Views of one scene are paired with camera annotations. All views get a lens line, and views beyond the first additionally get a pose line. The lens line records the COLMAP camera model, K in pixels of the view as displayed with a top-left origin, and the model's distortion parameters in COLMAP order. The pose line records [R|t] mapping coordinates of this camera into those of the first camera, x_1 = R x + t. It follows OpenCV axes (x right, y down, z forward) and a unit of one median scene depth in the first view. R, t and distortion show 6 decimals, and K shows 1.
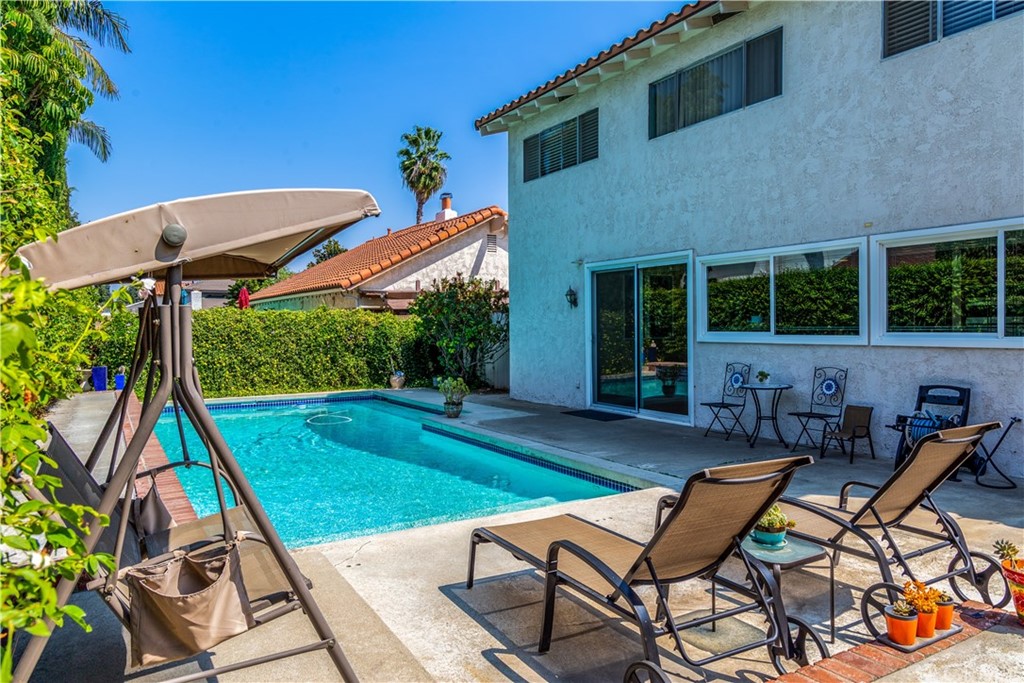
lens RADIAL K [[689.0, 0, 512.0], [0, 689.0, 341.5], [0, 0, 1]] dist [0.013049, -0.007695]
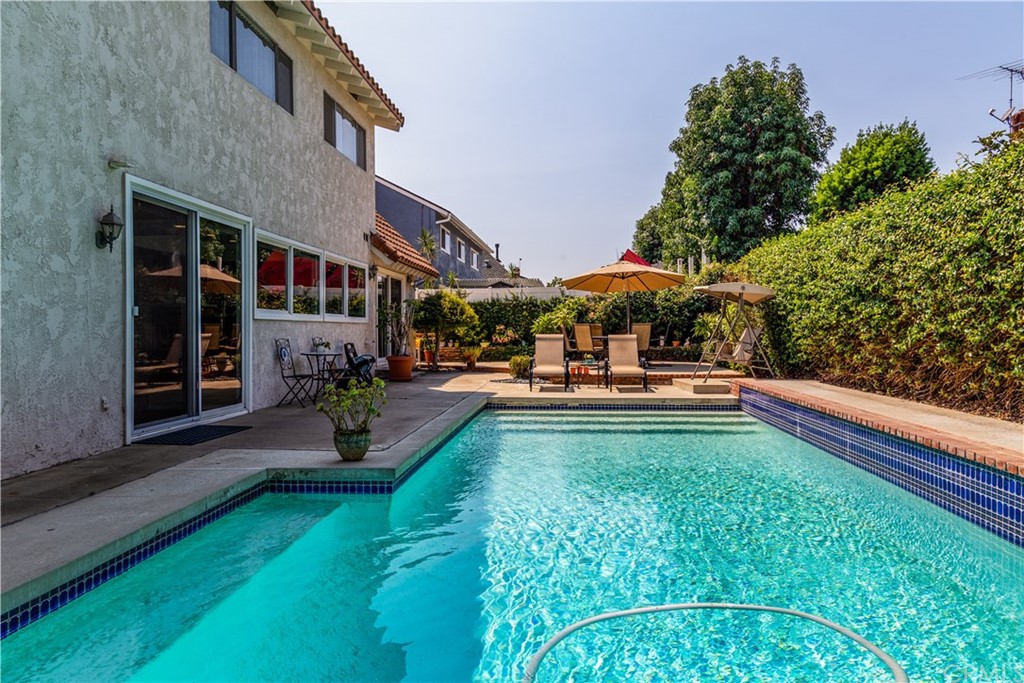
lens RADIAL K [[689.0, 0, 512.0], [0, 689.0, 341.5], [0, 0, 1]] dist [0.013049, -0.007695]
pose [[-0.817012, -0.002598, 0.576615, -0.477248], [0.018951, 0.999329, 0.031353, 0.007439], [-0.576310, 0.036543, -0.816414, 1.347289]]
